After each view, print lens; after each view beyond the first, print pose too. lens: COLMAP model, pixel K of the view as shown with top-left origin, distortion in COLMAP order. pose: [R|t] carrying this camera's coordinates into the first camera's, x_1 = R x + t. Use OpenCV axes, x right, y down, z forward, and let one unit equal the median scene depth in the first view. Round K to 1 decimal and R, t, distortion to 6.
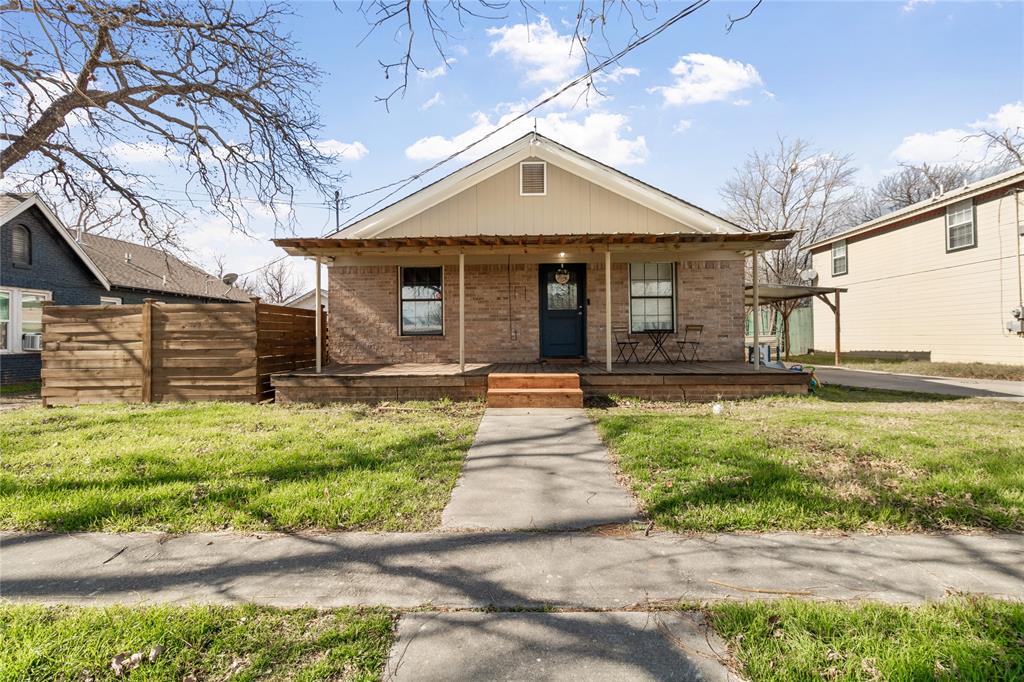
lens RADIAL K [[476.7, 0, 514.7], [0, 476.7, 332.8], [0, 0, 1]] dist [-0.001053, 0.000076]
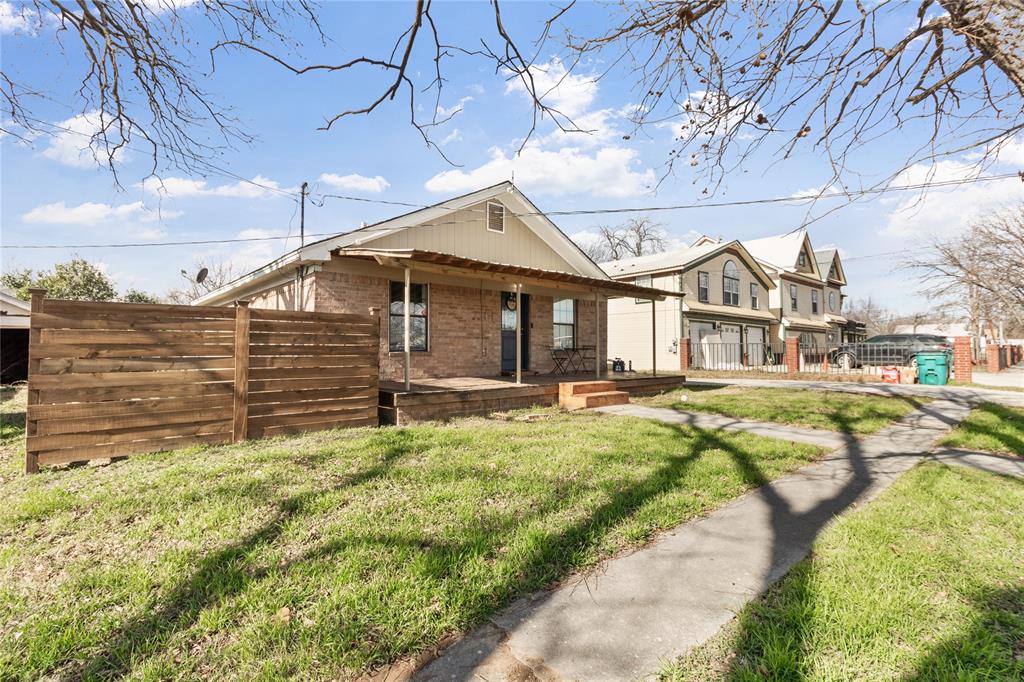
lens RADIAL K [[473.6, 0, 515.3], [0, 473.6, 348.7], [0, 0, 1]] dist [-0.000601, 0.000140]
pose [[0.721350, 0.012015, 0.692467, -0.733611], [-0.013106, 0.999907, -0.003697, 0.000851], [-0.692447, -0.006409, 0.721440, 0.134455]]
